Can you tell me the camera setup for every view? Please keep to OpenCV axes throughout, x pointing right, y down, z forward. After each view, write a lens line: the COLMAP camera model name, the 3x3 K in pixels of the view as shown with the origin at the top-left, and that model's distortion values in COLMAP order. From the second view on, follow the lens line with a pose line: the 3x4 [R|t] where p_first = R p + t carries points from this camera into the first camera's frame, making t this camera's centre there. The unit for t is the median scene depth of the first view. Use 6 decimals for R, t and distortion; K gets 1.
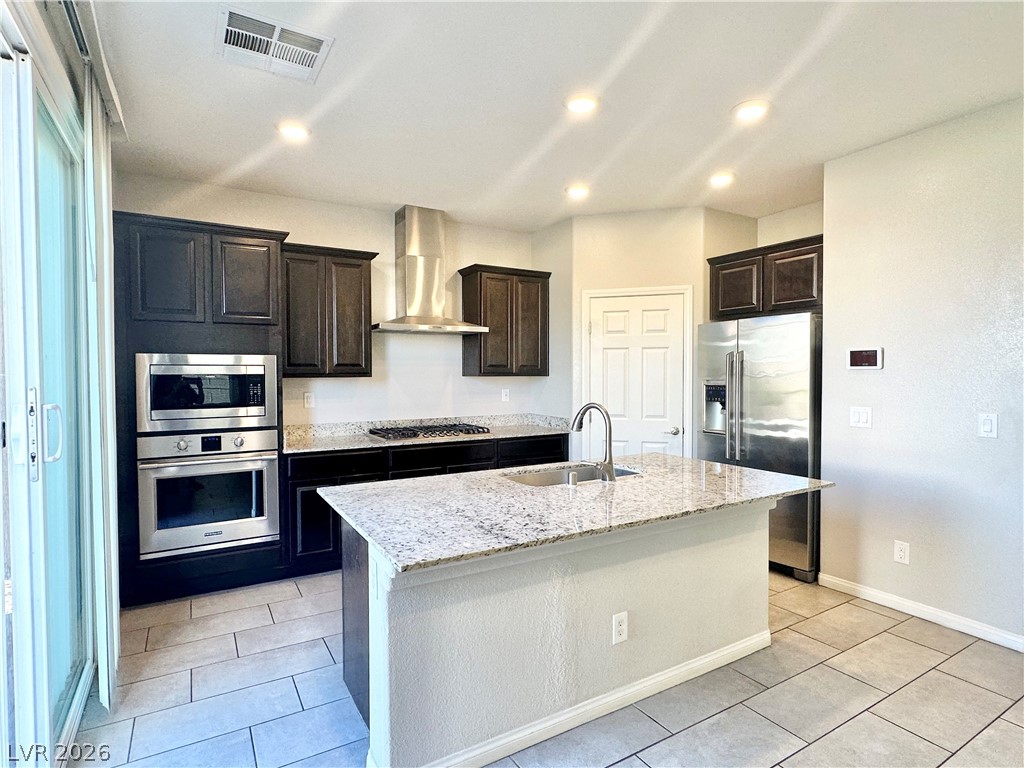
lens RADIAL K [[545.0, 0, 508.3], [0, 545.0, 383.6], [0, 0, 1]] dist [0.000052, -0.000150]
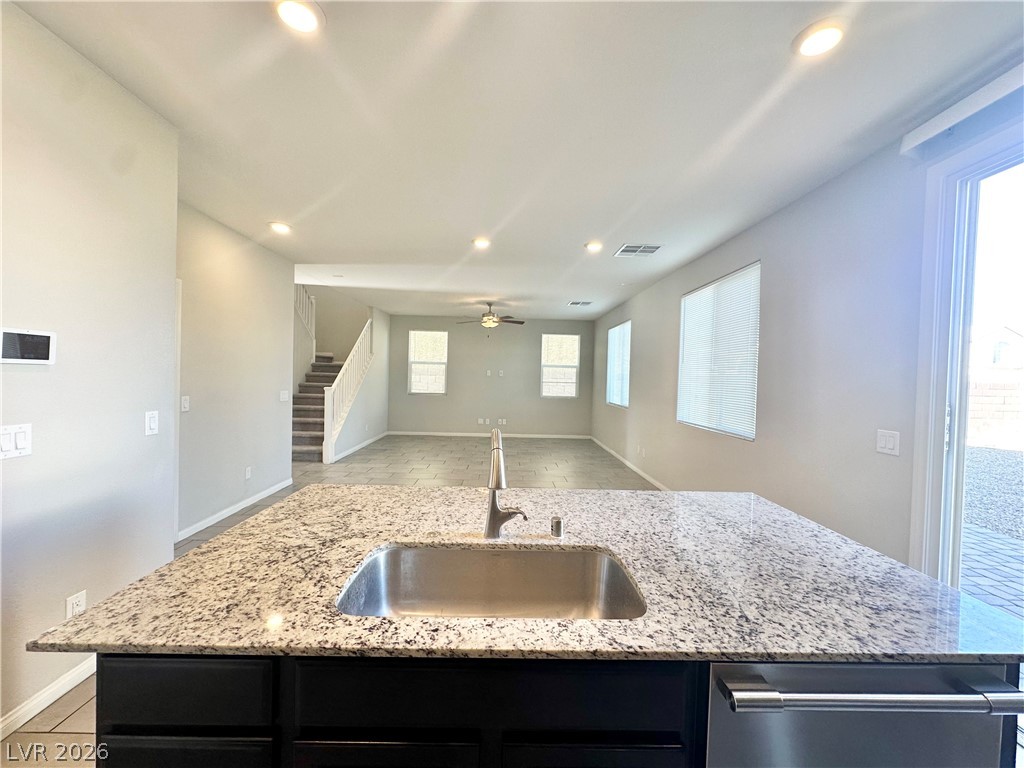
lens RADIAL K [[407.9, 0, 510.7], [0, 407.9, 384.2], [0, 0, 1]] dist [-0.000547, 0.000048]
pose [[-0.870702, -0.027895, 0.491020, -0.061899], [-0.012429, 0.999319, 0.034731, -0.023288], [-0.491654, 0.024137, -0.870456, 1.013232]]
